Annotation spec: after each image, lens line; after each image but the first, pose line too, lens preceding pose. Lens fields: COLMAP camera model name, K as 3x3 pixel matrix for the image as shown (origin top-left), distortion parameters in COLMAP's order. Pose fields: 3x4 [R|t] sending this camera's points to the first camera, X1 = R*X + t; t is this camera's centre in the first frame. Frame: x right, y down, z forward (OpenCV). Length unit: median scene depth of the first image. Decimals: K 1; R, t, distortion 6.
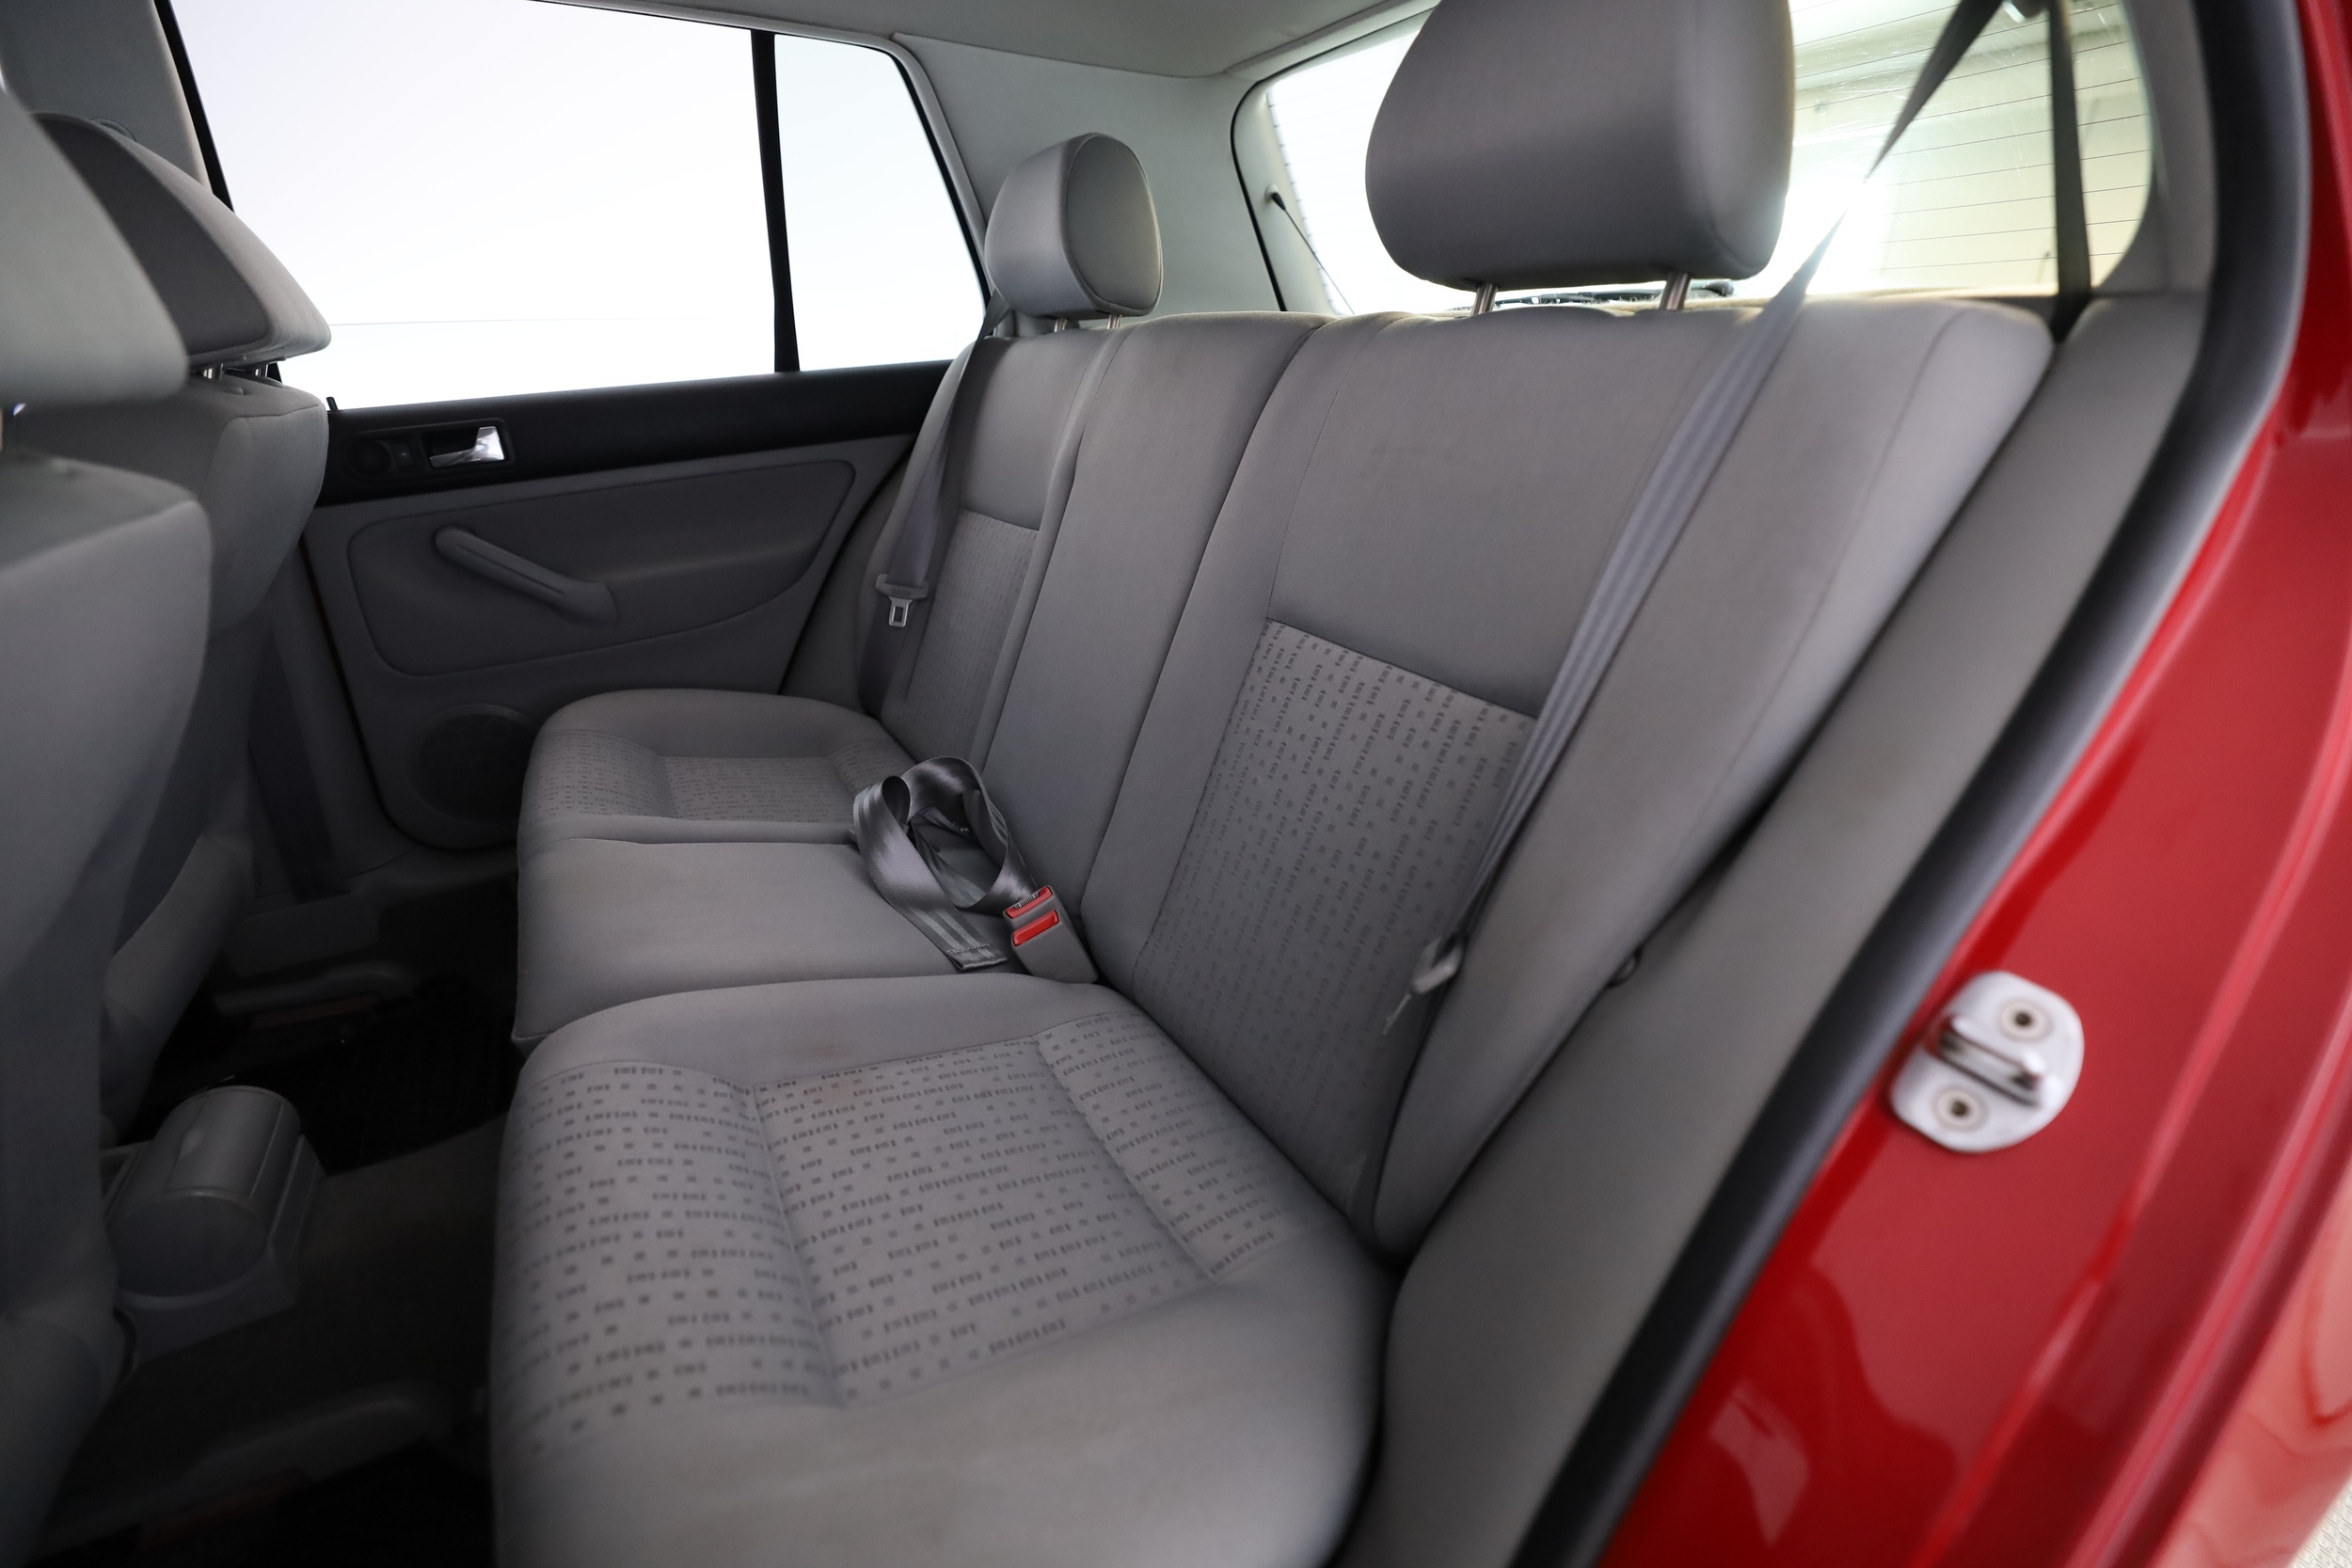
lens RADIAL K [[1015.7, 0, 1181.6], [0, 1015.7, 792.3], [0, 0, 1]] dist [-0.045224, 0.026078]
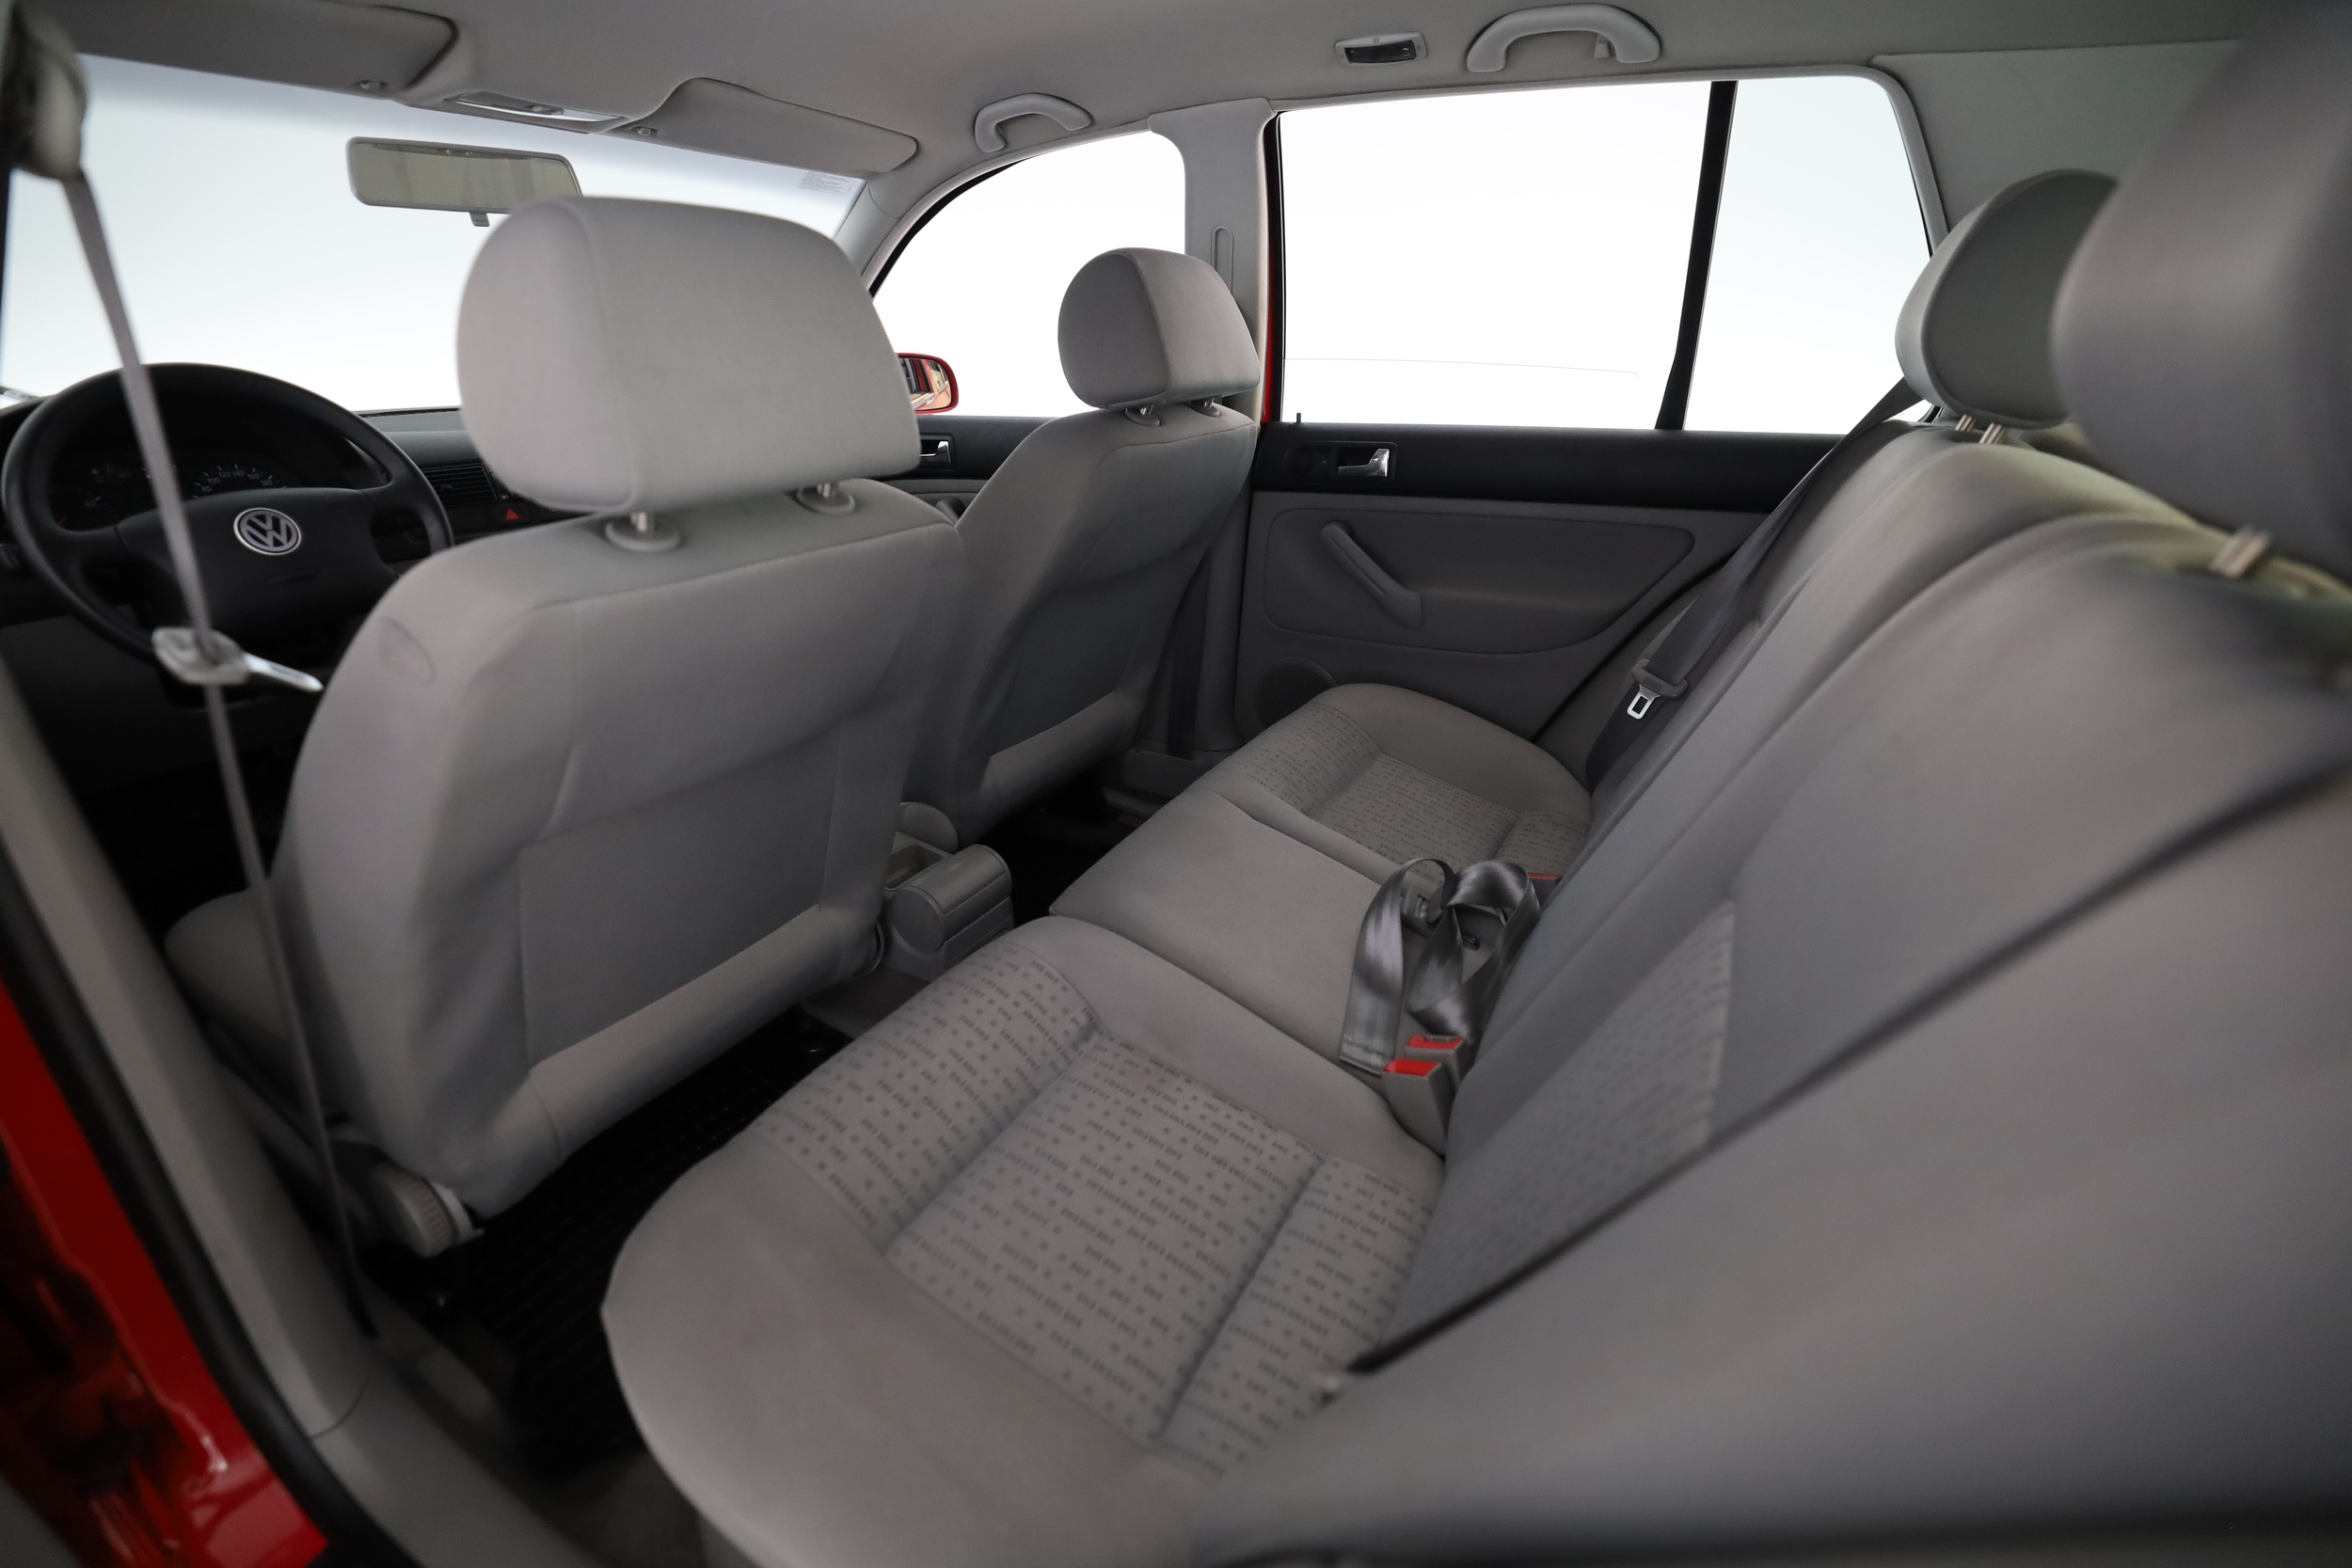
lens RADIAL K [[1015.7, 0, 1181.6], [0, 1015.7, 792.3], [0, 0, 1]] dist [-0.045224, 0.026078]
pose [[0.503508, 0.388086, -0.771925, 0.512974], [-0.369534, 0.904330, 0.213615, -0.301371], [0.780976, 0.177695, 0.598749, 0.286541]]
